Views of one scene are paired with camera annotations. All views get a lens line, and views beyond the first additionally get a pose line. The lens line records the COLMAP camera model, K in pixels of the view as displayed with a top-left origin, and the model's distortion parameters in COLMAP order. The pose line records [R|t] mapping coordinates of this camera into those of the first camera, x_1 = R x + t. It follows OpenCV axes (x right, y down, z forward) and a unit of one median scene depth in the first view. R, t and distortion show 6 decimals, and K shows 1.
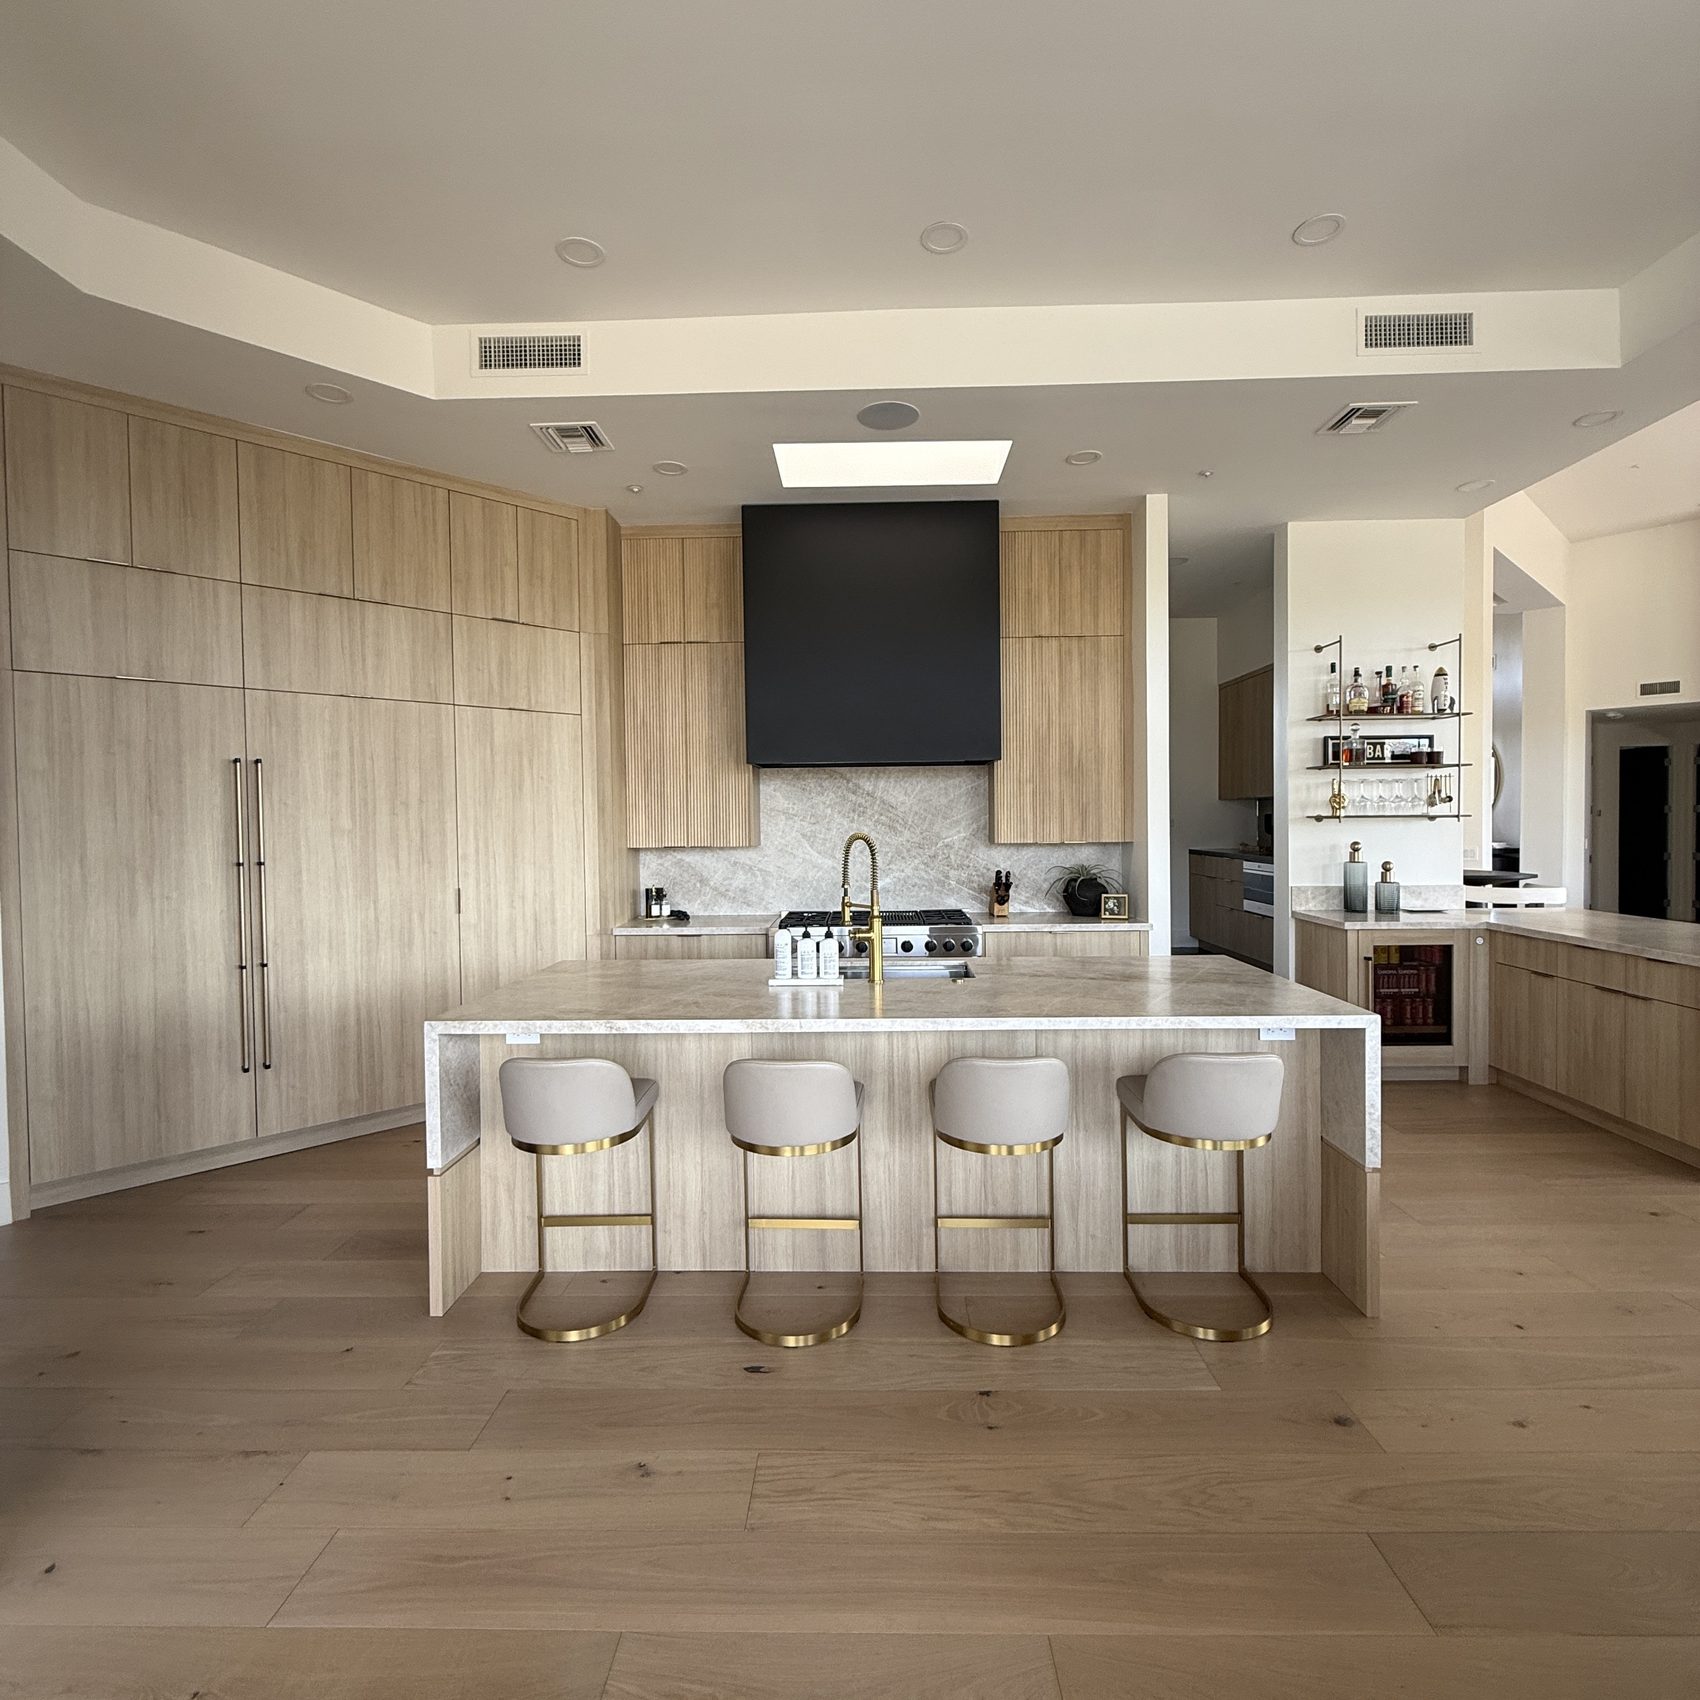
lens RADIAL K [[906.6, 0, 847.2], [0, 906.6, 847.2], [0, 0, 1]] dist [-0.003576, 0.001540]
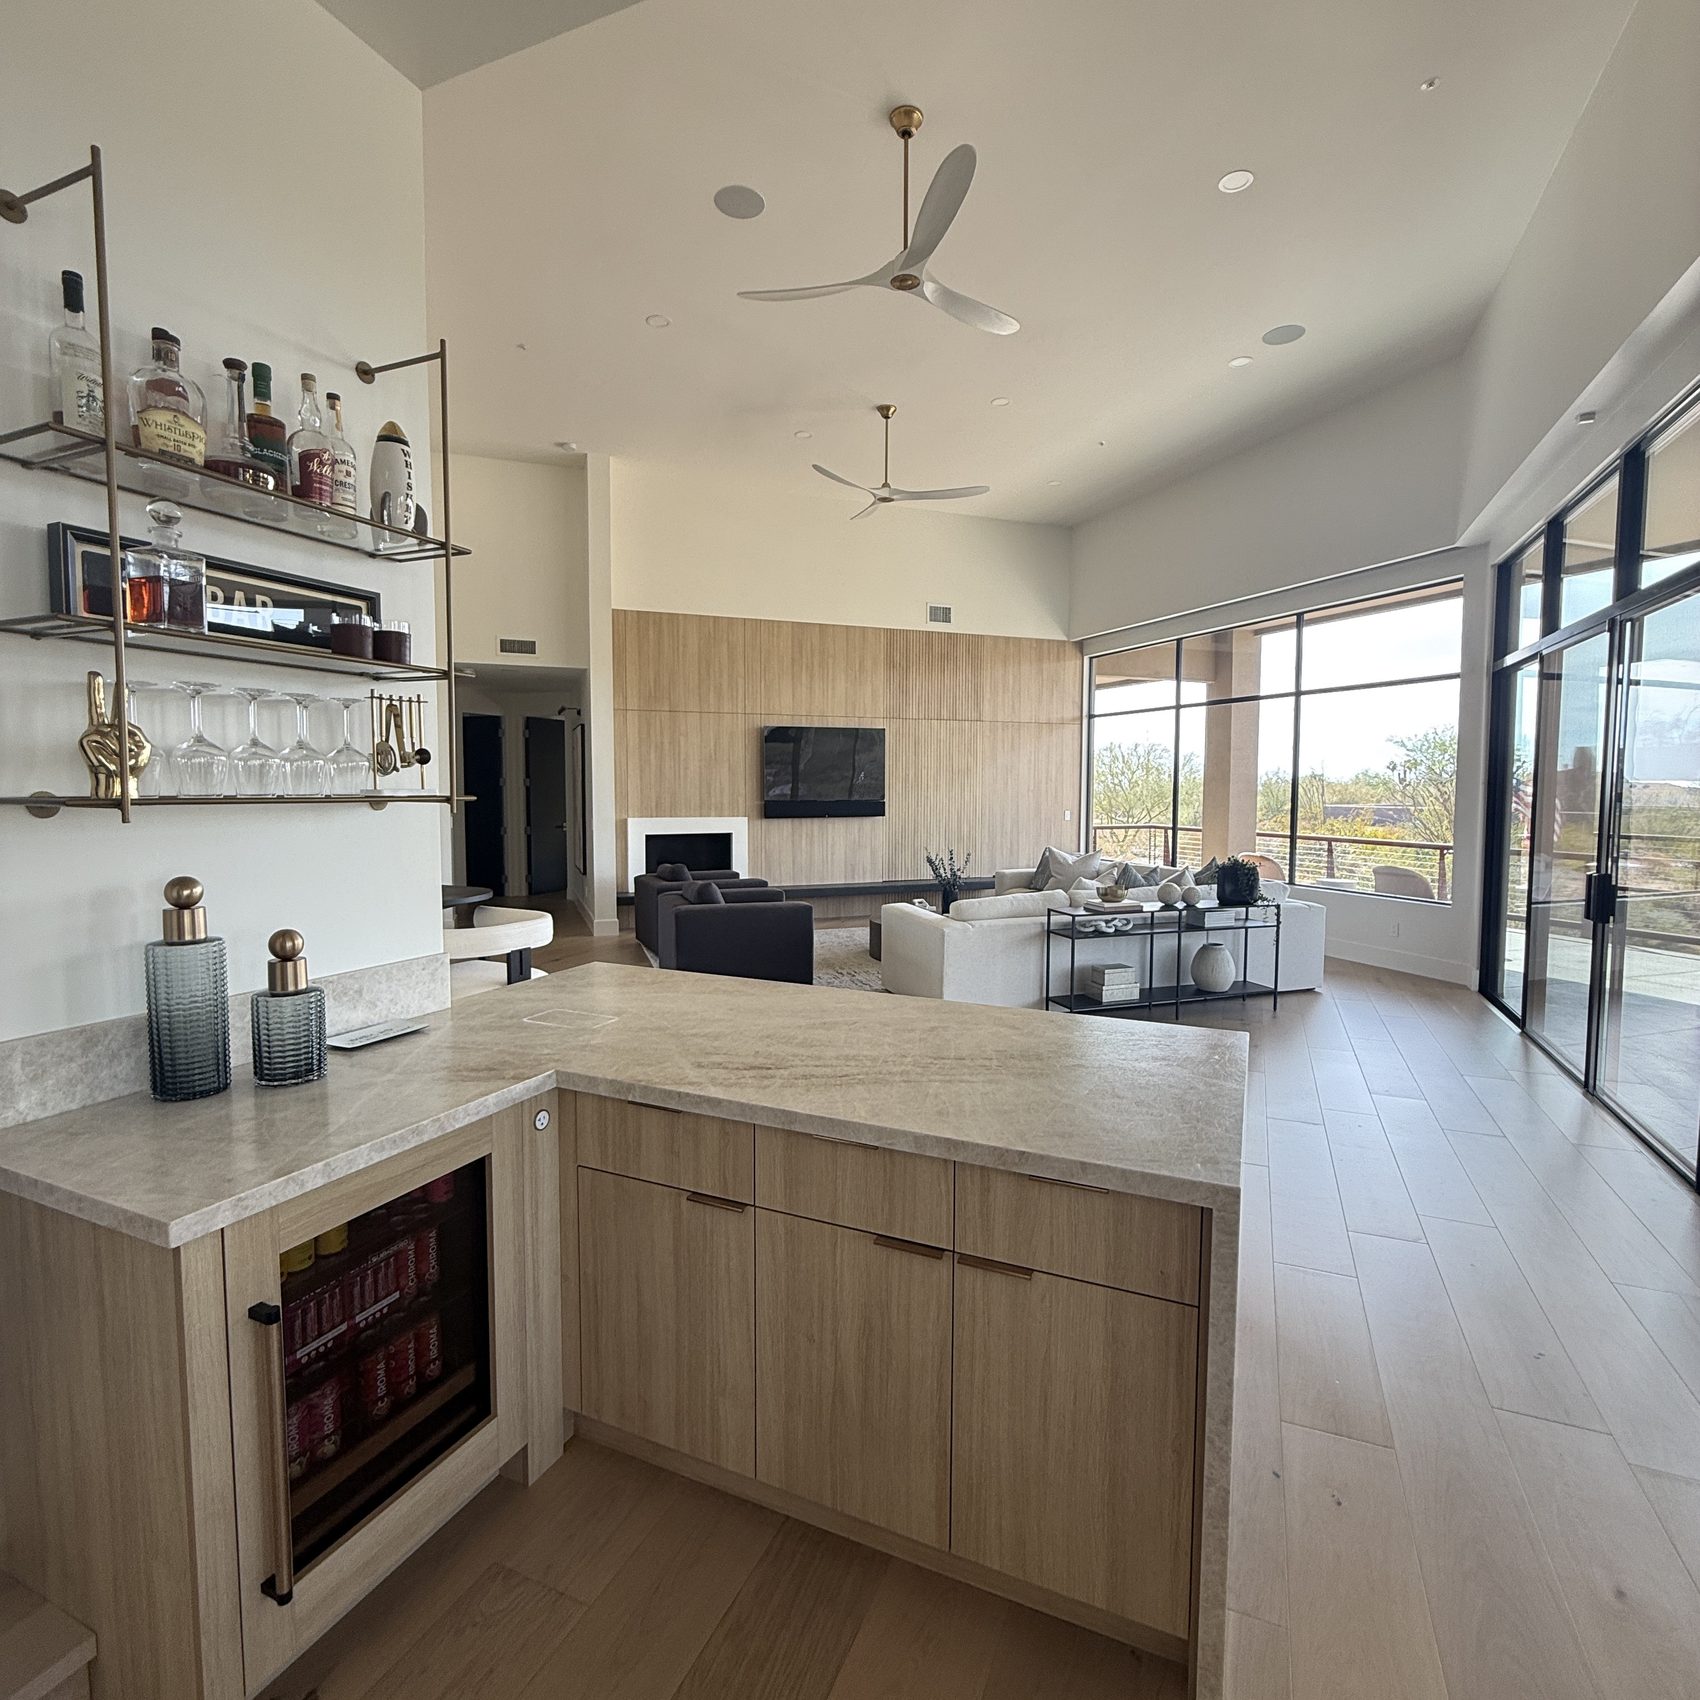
lens RADIAL K [[906.6, 0, 851.3], [0, 906.6, 837.0], [0, 0, 1]] dist [-0.003576, 0.001540]
pose [[0.380531, -0.040775, 0.923869, 0.358751], [0.018568, 0.999163, 0.036450, -0.028096], [-0.924582, 0.003284, 0.380970, 0.663923]]
